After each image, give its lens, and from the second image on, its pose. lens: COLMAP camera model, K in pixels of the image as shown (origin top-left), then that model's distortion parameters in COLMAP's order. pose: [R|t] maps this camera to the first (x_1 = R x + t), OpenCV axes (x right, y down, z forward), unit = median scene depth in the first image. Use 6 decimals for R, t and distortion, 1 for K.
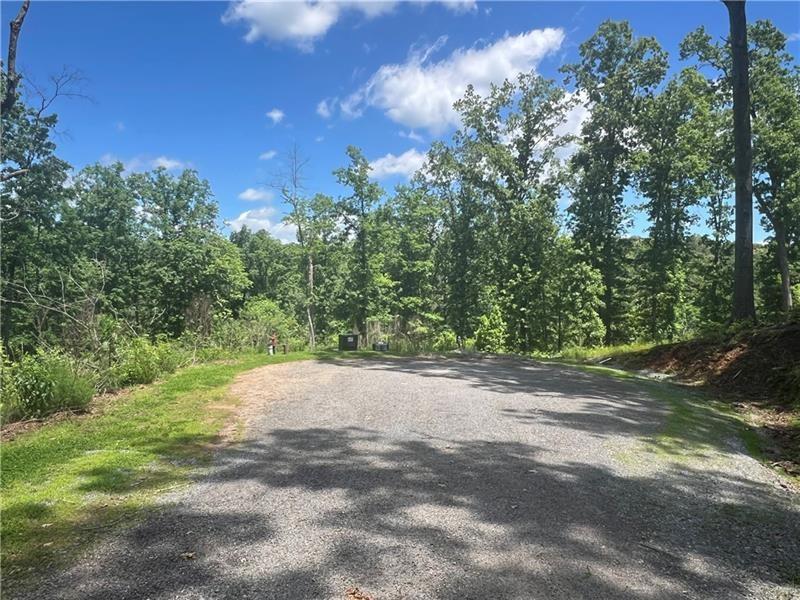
lens RADIAL K [[561.7, 0, 401.4], [0, 561.7, 289.0], [0, 0, 1]] dist [0.001602, -0.005359]
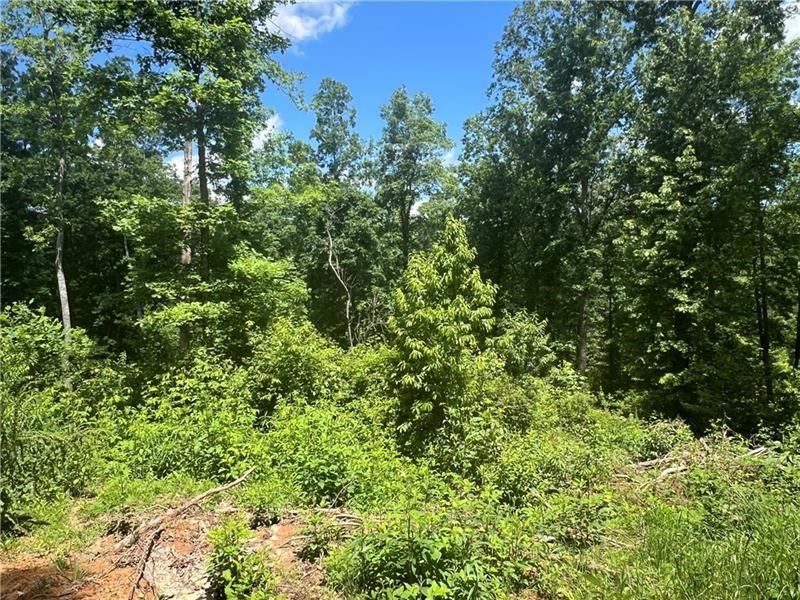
lens RADIAL K [[561.7, 0, 392.2], [0, 561.7, 300.5], [0, 0, 1]] dist [0.001602, -0.005359]
pose [[0.934947, 0.010919, -0.354620, 0.193409], [0.008086, 0.998611, 0.052068, 0.043609], [0.354695, -0.051549, 0.933560, 0.636733]]
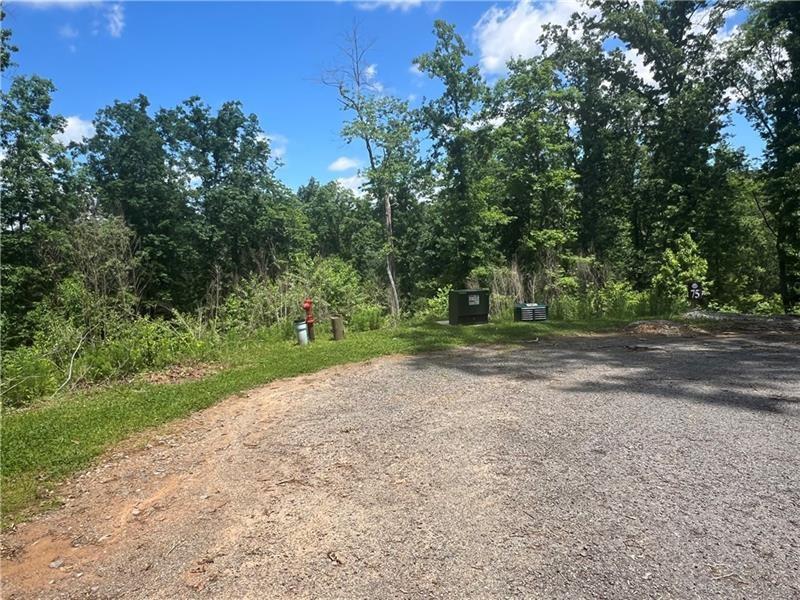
lens RADIAL K [[561.7, 0, 397.1], [0, 561.7, 293.9], [0, 0, 1]] dist [0.001602, -0.005359]
pose [[0.987426, -0.052223, -0.149203, -0.050497], [0.063116, 0.995602, 0.069226, 0.025914], [0.144932, -0.077772, 0.986380, 0.292013]]
